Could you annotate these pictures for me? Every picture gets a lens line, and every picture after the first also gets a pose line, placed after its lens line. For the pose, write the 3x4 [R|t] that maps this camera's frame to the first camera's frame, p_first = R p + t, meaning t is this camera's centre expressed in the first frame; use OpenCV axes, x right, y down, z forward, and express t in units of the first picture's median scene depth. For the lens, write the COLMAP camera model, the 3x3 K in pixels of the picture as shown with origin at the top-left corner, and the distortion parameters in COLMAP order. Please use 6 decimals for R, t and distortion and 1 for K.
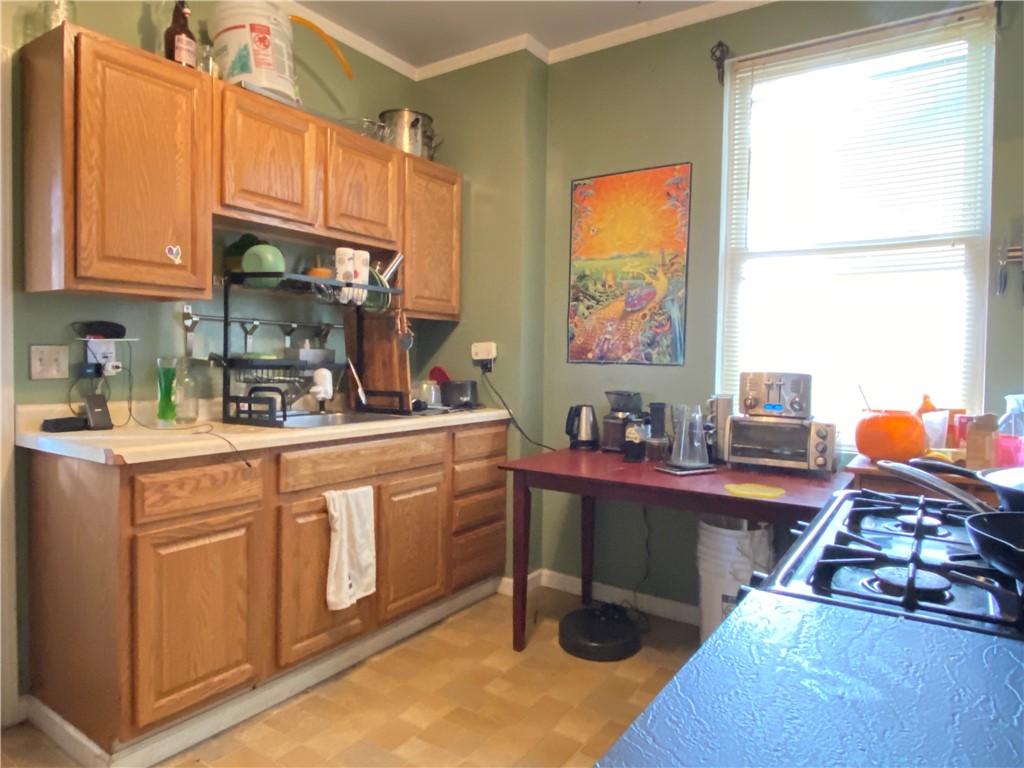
lens RADIAL K [[625.9, 0, 515.3], [0, 625.9, 382.7], [0, 0, 1]] dist [-0.017807, -0.003082]
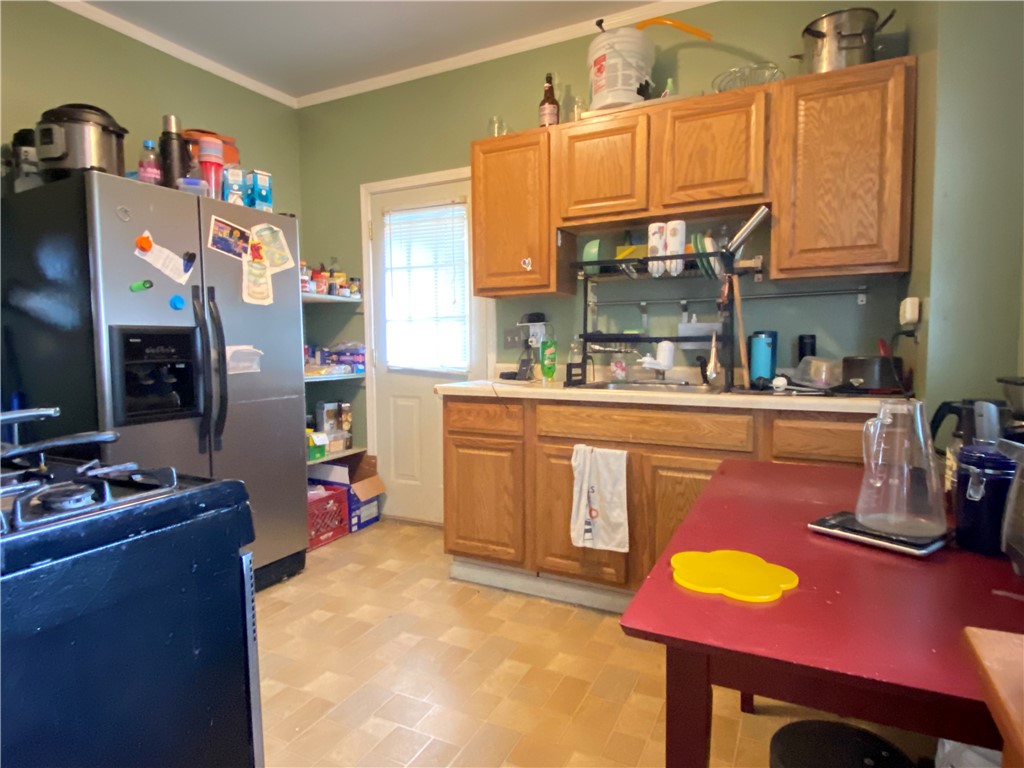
lens RADIAL K [[568.9, 0, 513.9], [0, 568.9, 383.9], [0, 0, 1]] dist [0.002350, -0.000648]
pose [[0.115204, 0.054170, -0.991864, 0.581895], [-0.025214, 0.998350, 0.051596, 0.006370], [0.993022, 0.019065, 0.116380, 0.588700]]
